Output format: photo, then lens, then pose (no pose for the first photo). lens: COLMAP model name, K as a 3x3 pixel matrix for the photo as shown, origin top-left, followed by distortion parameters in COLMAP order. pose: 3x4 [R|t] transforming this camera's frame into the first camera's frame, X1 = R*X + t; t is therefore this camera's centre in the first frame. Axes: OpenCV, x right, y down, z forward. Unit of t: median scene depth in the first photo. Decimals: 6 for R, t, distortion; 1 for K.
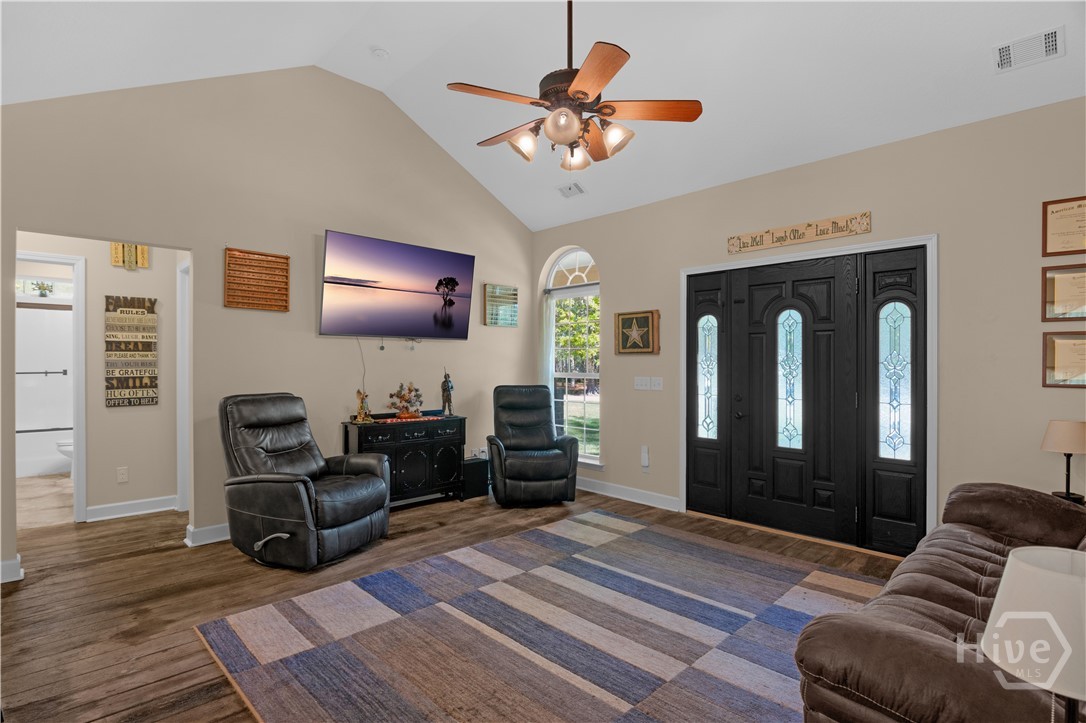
lens RADIAL K [[554.2, 0, 544.3], [0, 554.2, 363.9], [0, 0, 1]] dist [-0.005985, -0.001670]
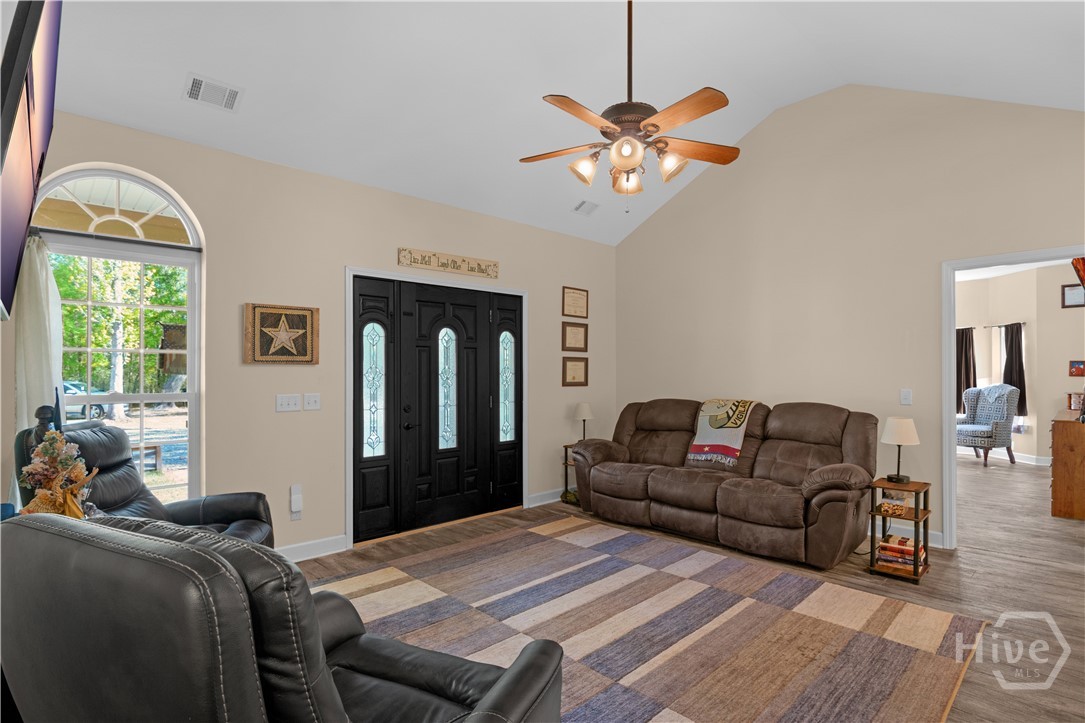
lens RADIAL K [[553.6, 0, 542.6], [0, 553.6, 361.4], [0, 0, 1]] dist [-0.005985, -0.001670]
pose [[-0.010379, 0.019635, 0.999753, -0.686934], [0.008042, 0.999776, -0.019552, -0.003759], [-0.999914, 0.007838, -0.010535, 0.789303]]
